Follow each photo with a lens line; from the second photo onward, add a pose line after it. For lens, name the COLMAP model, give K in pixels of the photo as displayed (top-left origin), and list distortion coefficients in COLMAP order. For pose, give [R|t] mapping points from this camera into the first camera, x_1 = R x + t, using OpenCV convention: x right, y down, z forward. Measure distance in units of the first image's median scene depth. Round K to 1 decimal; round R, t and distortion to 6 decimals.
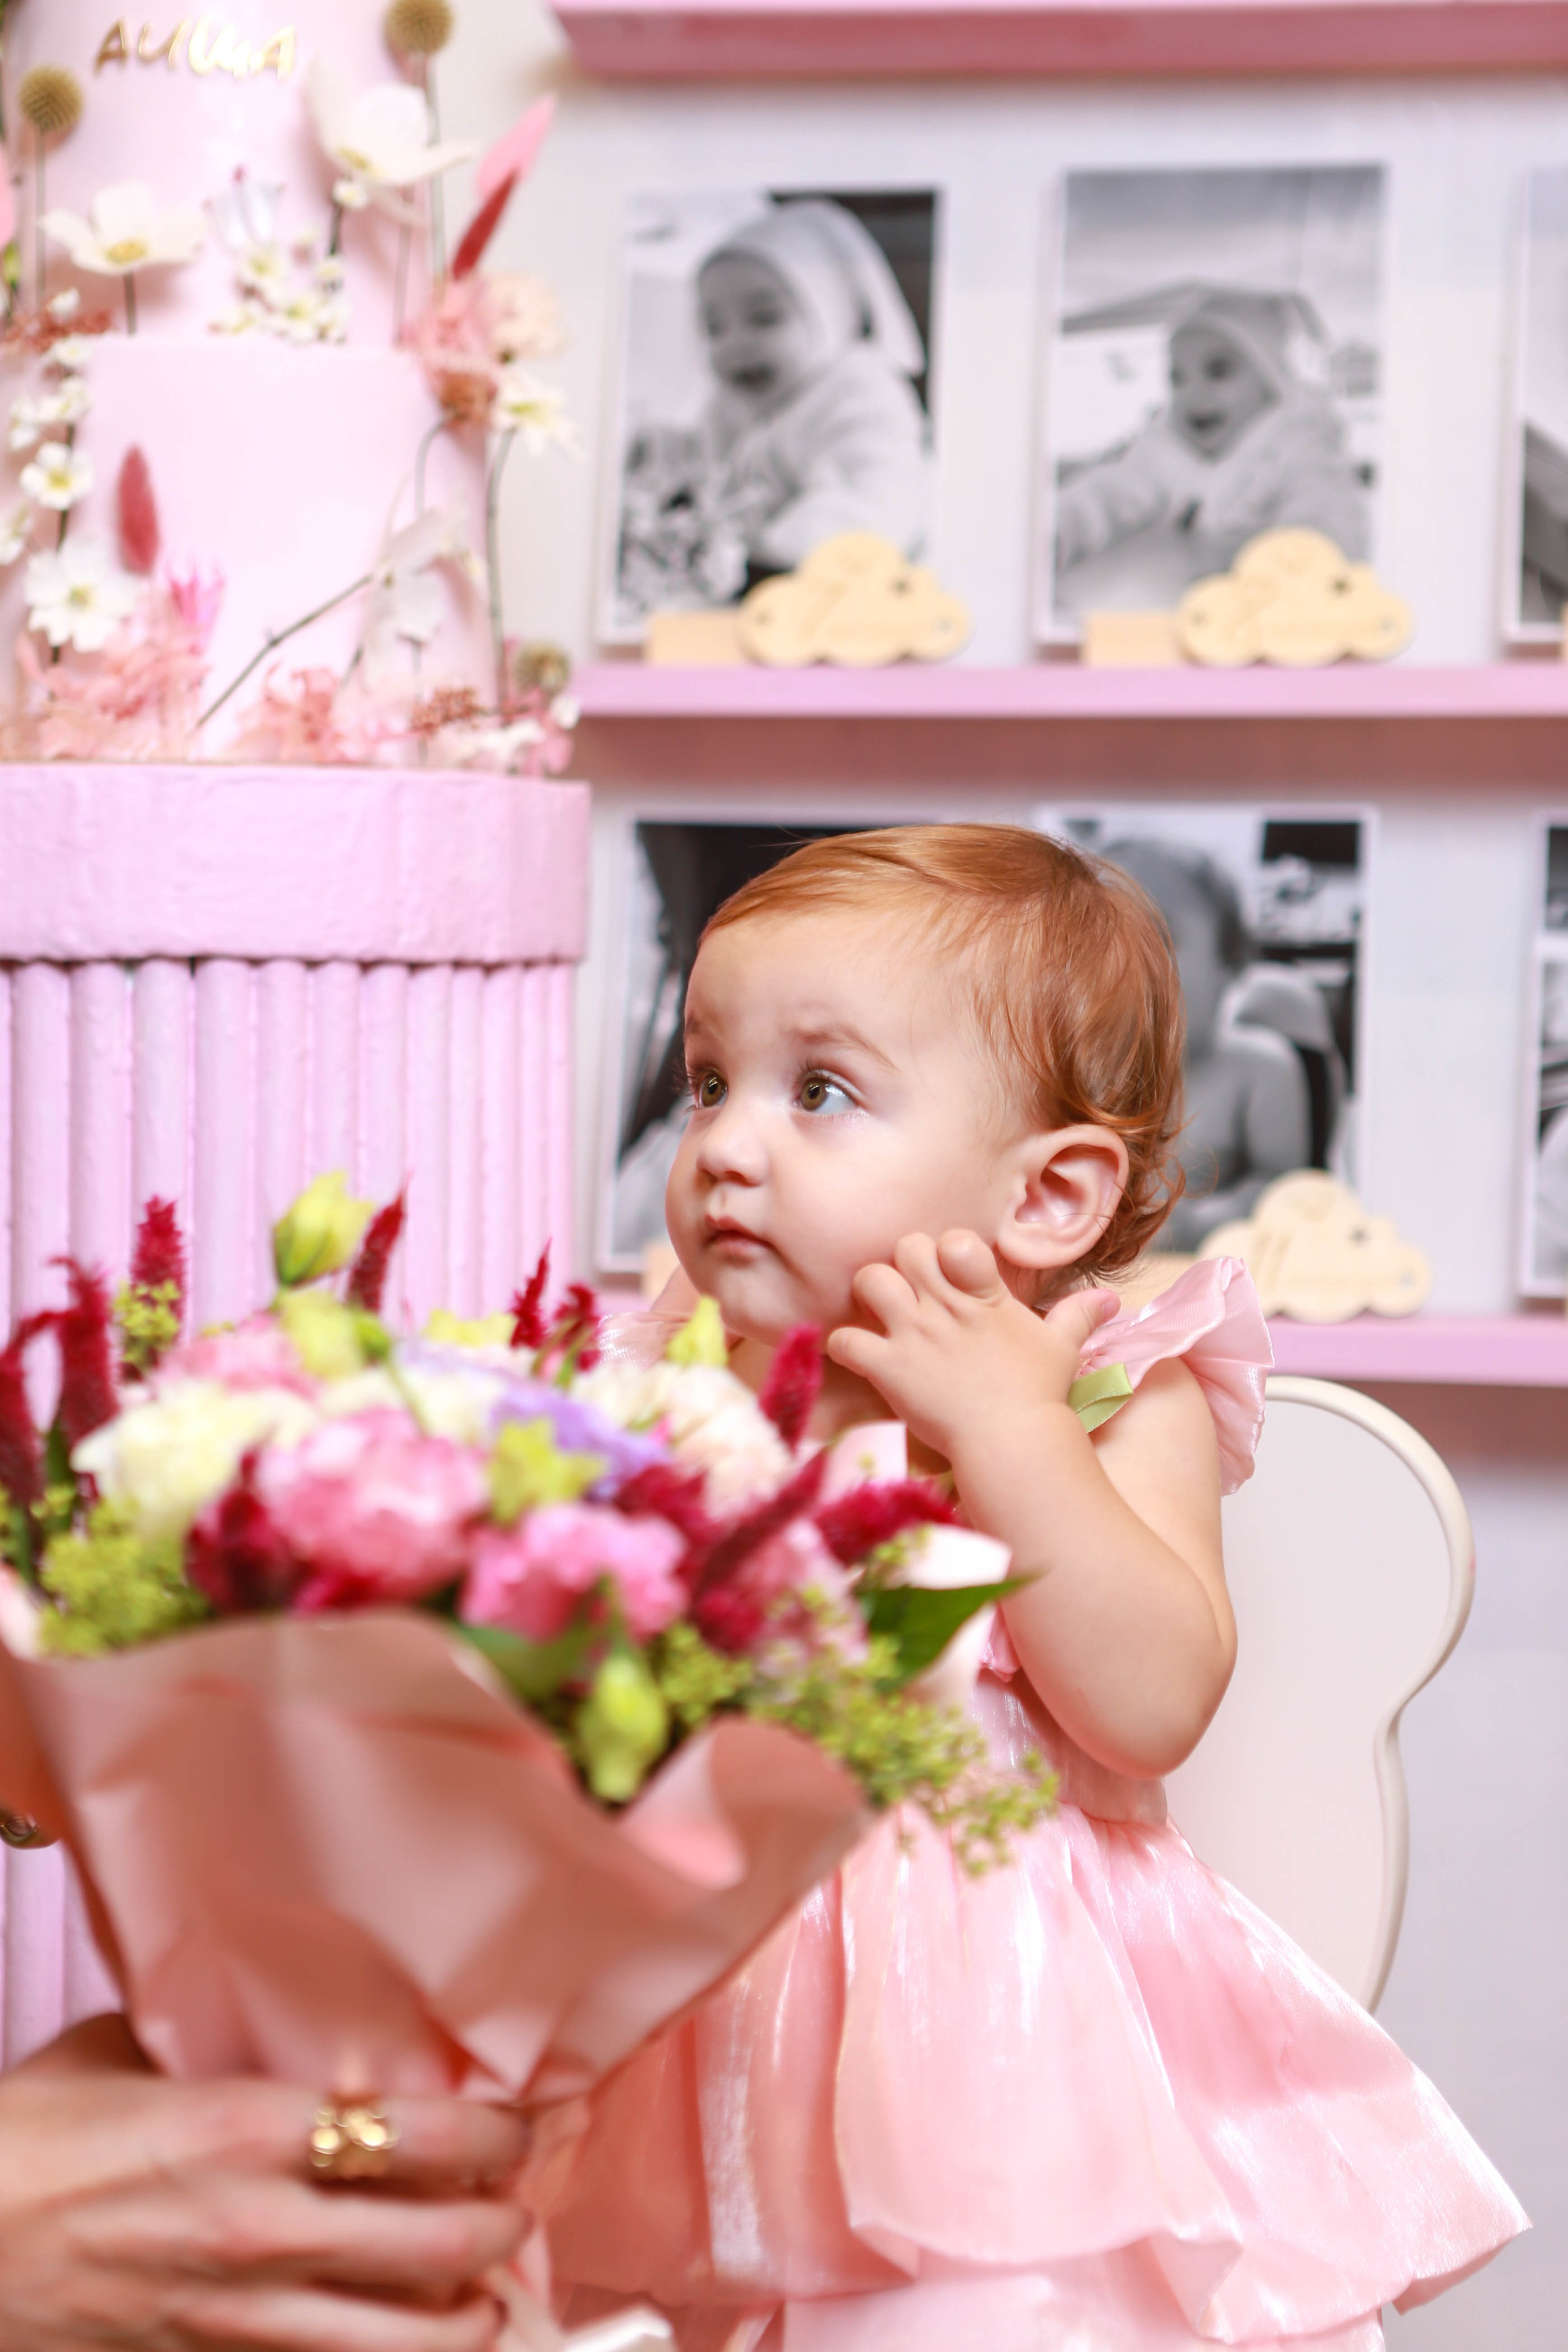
lens RADIAL K [[4907.7, 0, 801.9], [0, 4907.7, 1166.3], [0, 0, 1]] dist [0.284821, 0.000000]
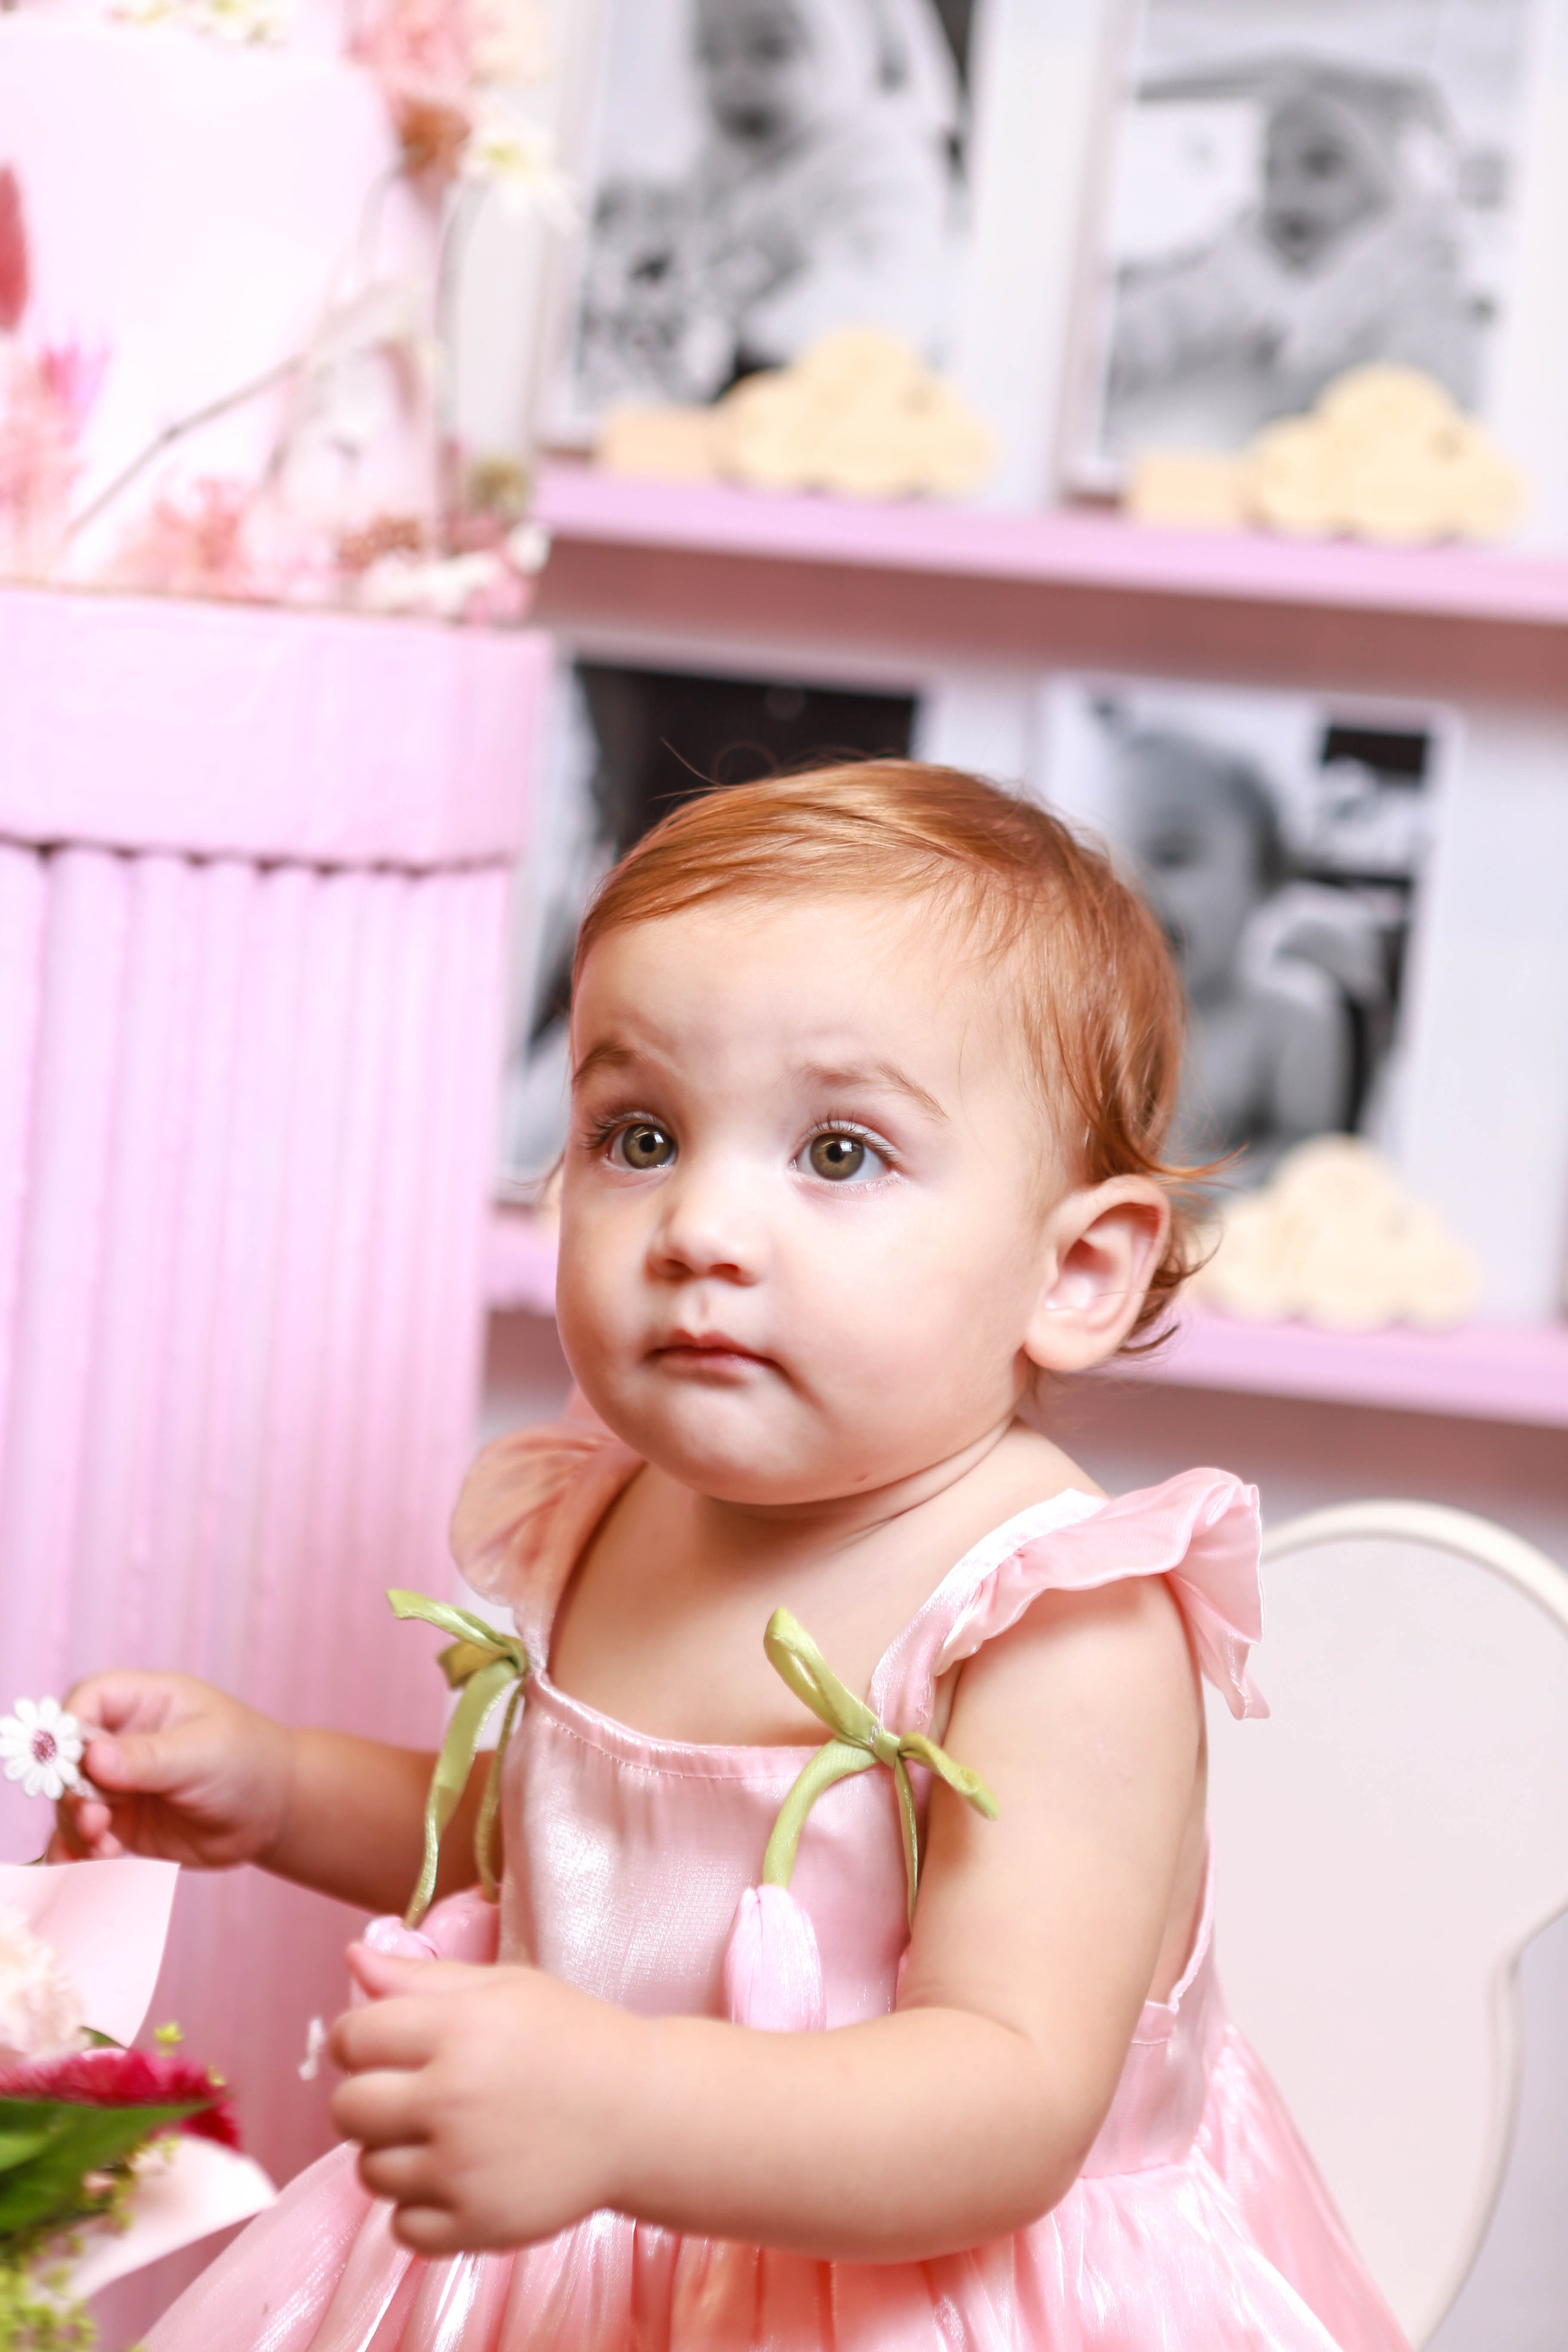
lens RADIAL K [[4617.3, 0, 794.1], [0, 4617.3, 1193.8], [0, 0, 1]] dist [0.286148, 0.000000]
pose [[0.995365, 0.073334, 0.062219, -0.039135], [-0.078063, 0.993945, 0.077327, -0.044105], [-0.056172, -0.081825, 0.995062, 0.211930]]
